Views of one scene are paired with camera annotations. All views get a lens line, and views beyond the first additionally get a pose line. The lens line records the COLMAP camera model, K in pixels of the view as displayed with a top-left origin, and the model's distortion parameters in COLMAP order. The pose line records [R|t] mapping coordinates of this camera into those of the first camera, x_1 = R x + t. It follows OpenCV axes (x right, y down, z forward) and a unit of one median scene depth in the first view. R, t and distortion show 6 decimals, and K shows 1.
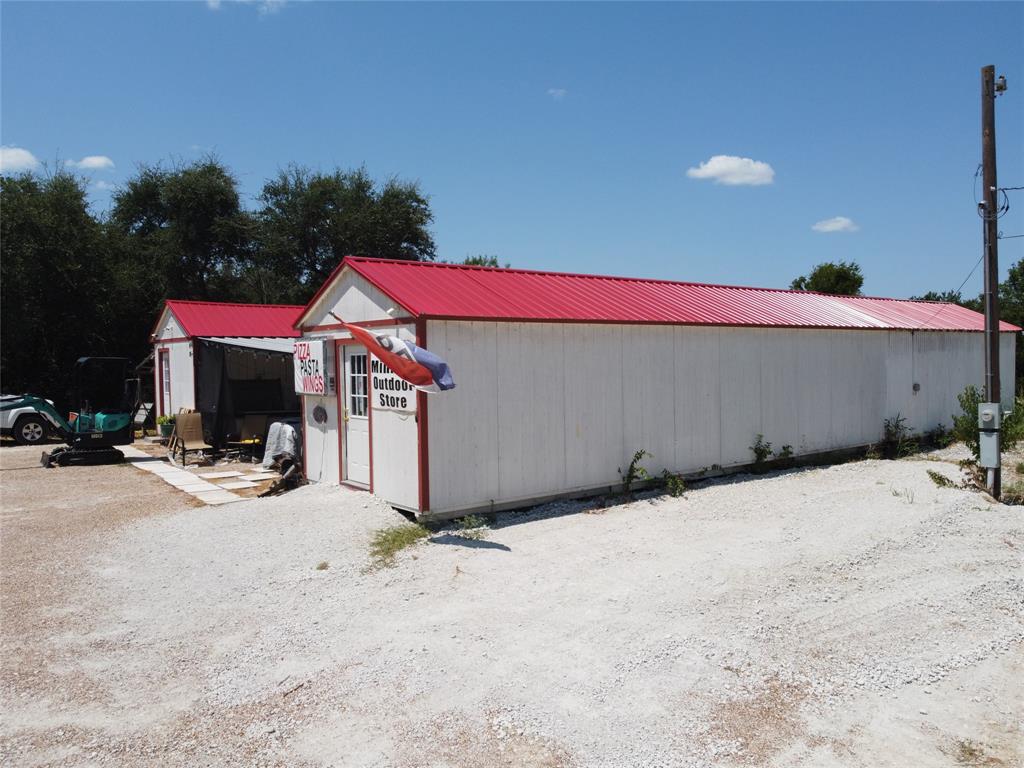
lens RADIAL K [[775.3, 0, 512.0], [0, 775.3, 384.0], [0, 0, 1]] dist [-0.006397, -0.004051]
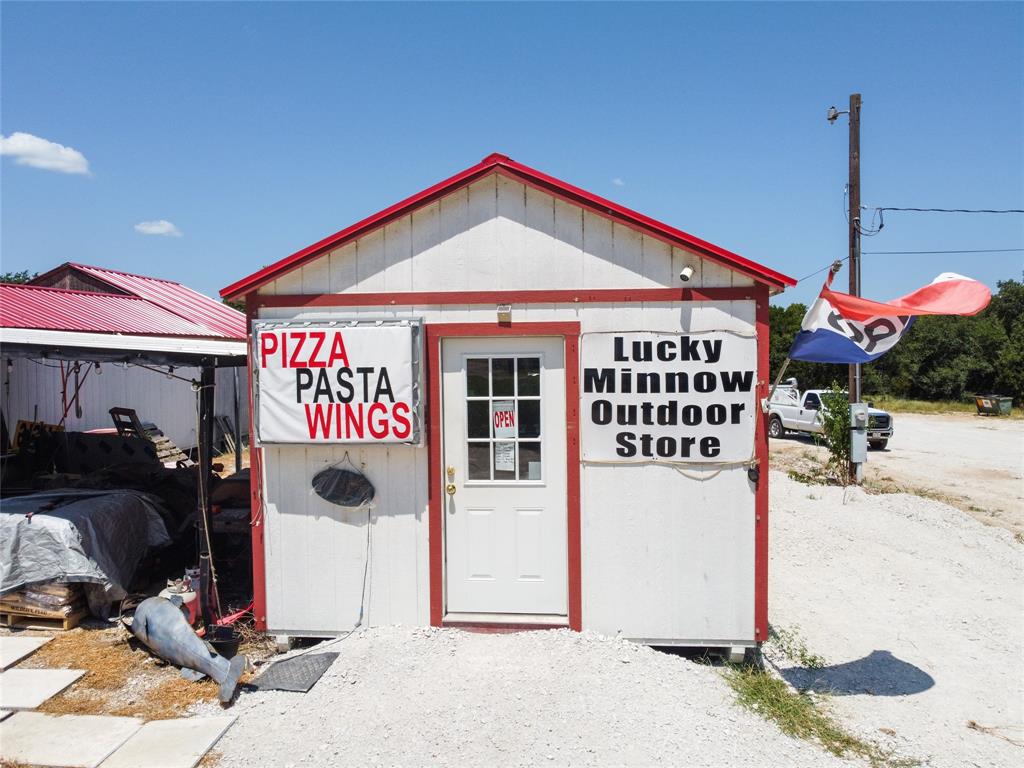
lens RADIAL K [[775.3, 0, 512.0], [0, 775.3, 384.0], [0, 0, 1]] dist [-0.006397, -0.004051]
pose [[0.684166, -0.021897, 0.728997, -0.556606], [0.026045, 0.999645, 0.005583, -0.023283], [-0.728861, 0.015168, 0.684494, 0.657496]]
